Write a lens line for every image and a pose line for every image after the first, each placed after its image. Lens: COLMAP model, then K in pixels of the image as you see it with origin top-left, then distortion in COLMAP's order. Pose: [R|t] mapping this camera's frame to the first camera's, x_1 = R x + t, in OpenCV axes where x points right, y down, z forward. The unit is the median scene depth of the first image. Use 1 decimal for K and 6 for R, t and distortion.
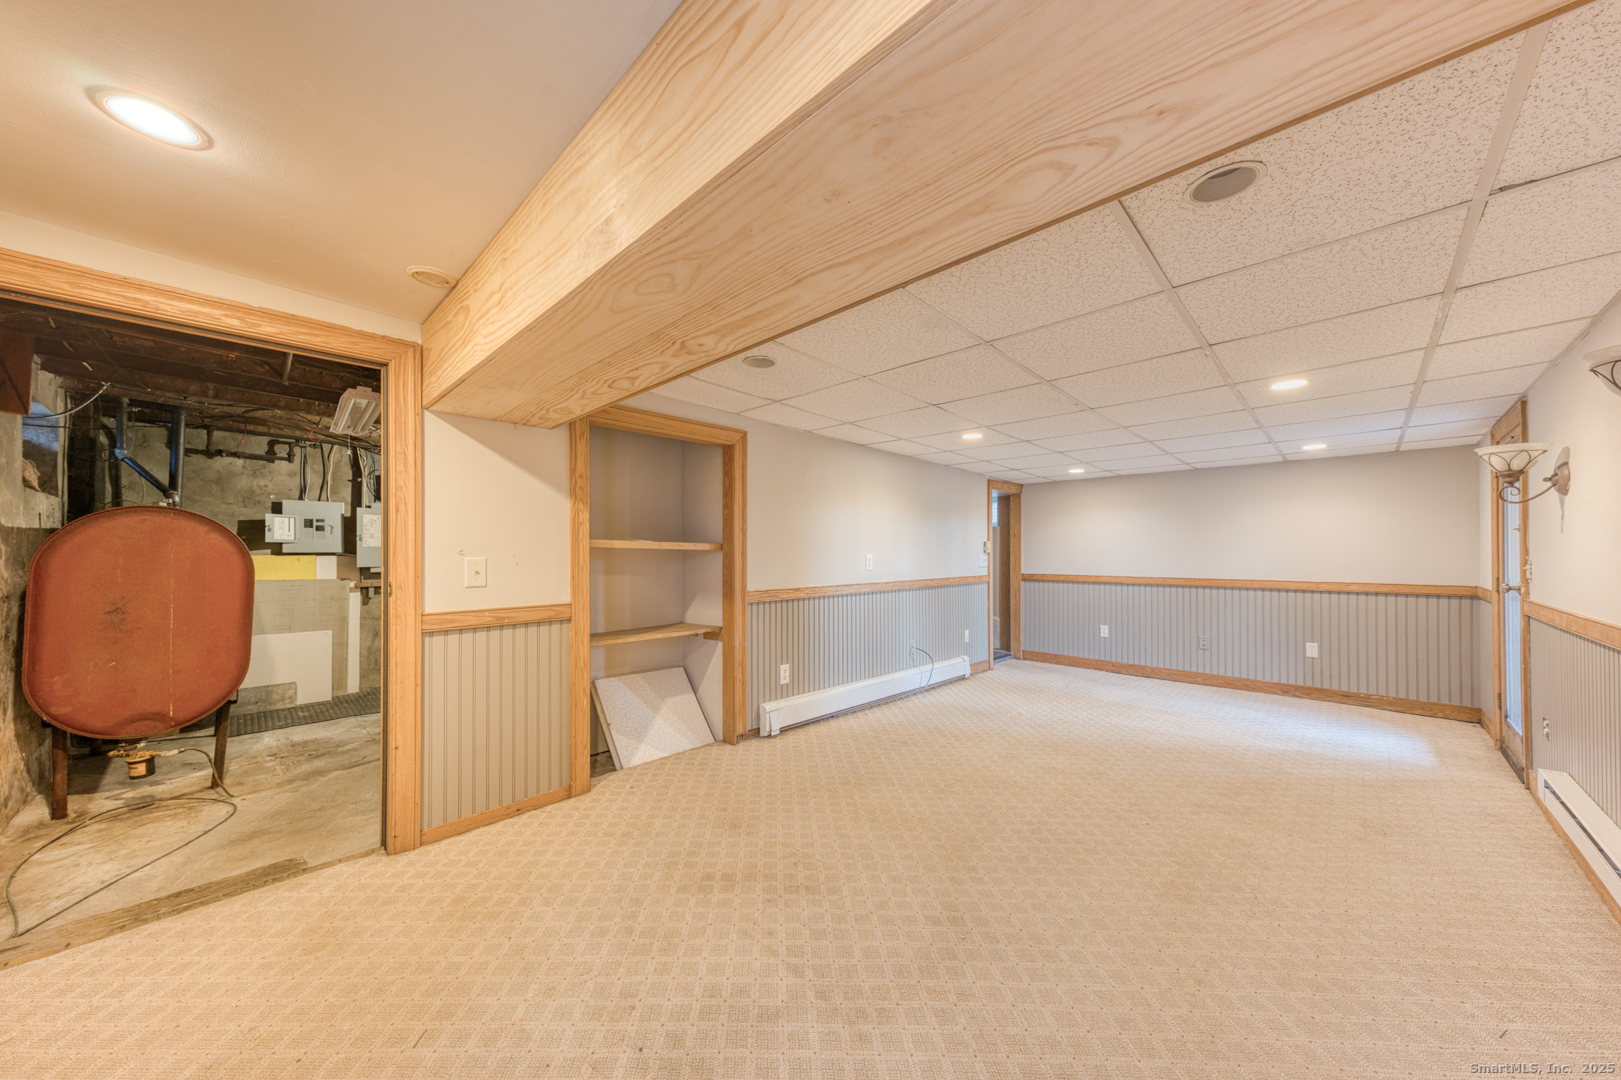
lens RADIAL K [[553.0, 0, 802.5], [0, 553.0, 521.9], [0, 0, 1]] dist [0.021597, -0.000108]
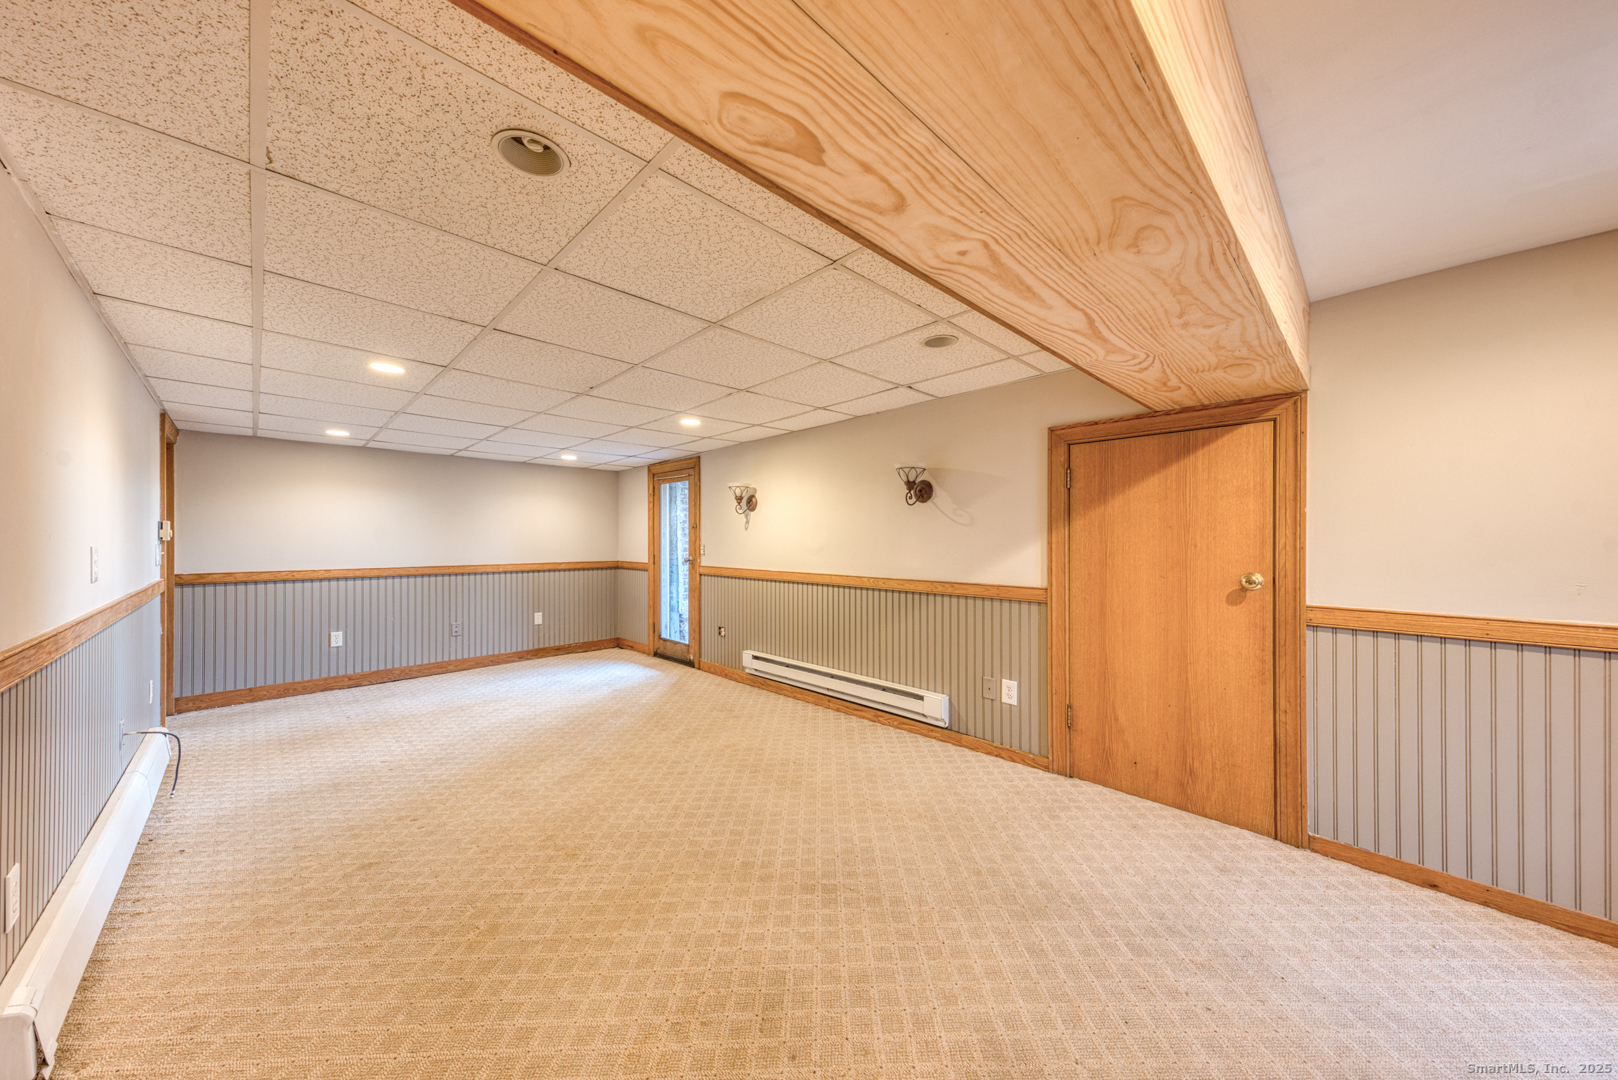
lens RADIAL K [[551.9, 0, 801.0], [0, 551.9, 521.9], [0, 0, 1]] dist [0.021597, -0.000108]
pose [[0.016827, 0.031272, 0.999369, -0.450351], [-0.057077, 0.997911, -0.030265, 0.028681], [-0.998228, -0.056532, 0.018577, 0.598743]]
